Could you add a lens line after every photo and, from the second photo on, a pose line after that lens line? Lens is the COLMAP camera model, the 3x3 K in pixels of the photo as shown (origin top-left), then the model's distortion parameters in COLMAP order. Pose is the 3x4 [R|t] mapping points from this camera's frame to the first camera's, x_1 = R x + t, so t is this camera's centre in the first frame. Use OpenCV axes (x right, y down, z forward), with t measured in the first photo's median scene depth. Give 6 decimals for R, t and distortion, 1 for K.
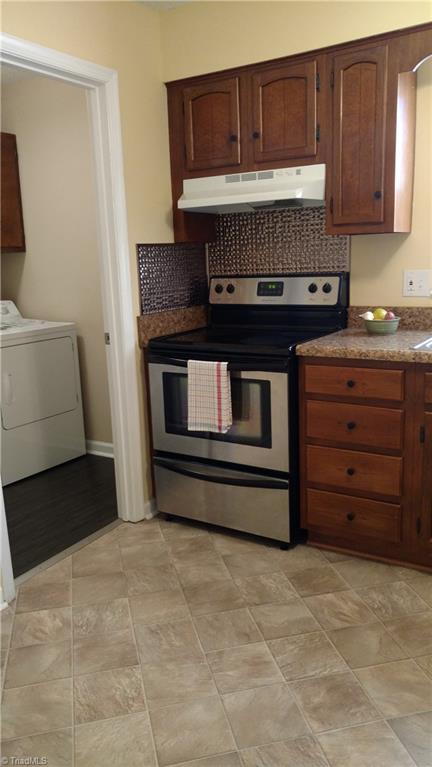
lens RADIAL K [[613.1, 0, 212.8], [0, 613.1, 385.3], [0, 0, 1]] dist [0.002018, 0.031979]
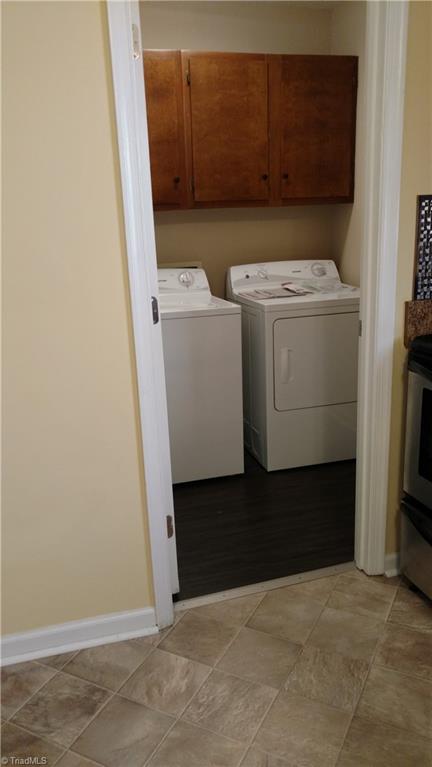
lens RADIAL K [[613.1, 0, 213.8], [0, 613.1, 382.9], [0, 0, 1]] dist [0.002018, 0.031979]
pose [[0.763758, 0.176286, -0.620965, 0.176638], [-0.122741, 0.984096, 0.128410, -0.092957], [0.633726, -0.021856, 0.773249, 0.353069]]
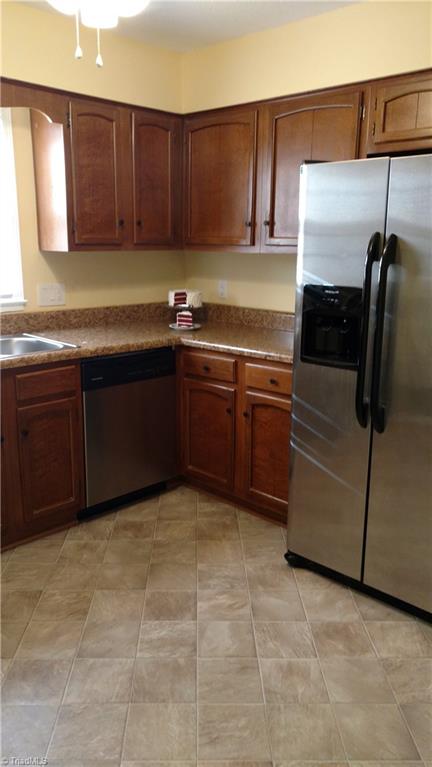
lens RADIAL K [[613.1, 0, 201.8], [0, 613.1, 382.6], [0, 0, 1]] dist [0.002018, 0.031979]
pose [[0.208421, -0.174612, 0.962326, -0.666576], [0.180443, 0.973908, 0.137633, -0.150607], [-0.961250, 0.144960, 0.234491, 0.618337]]
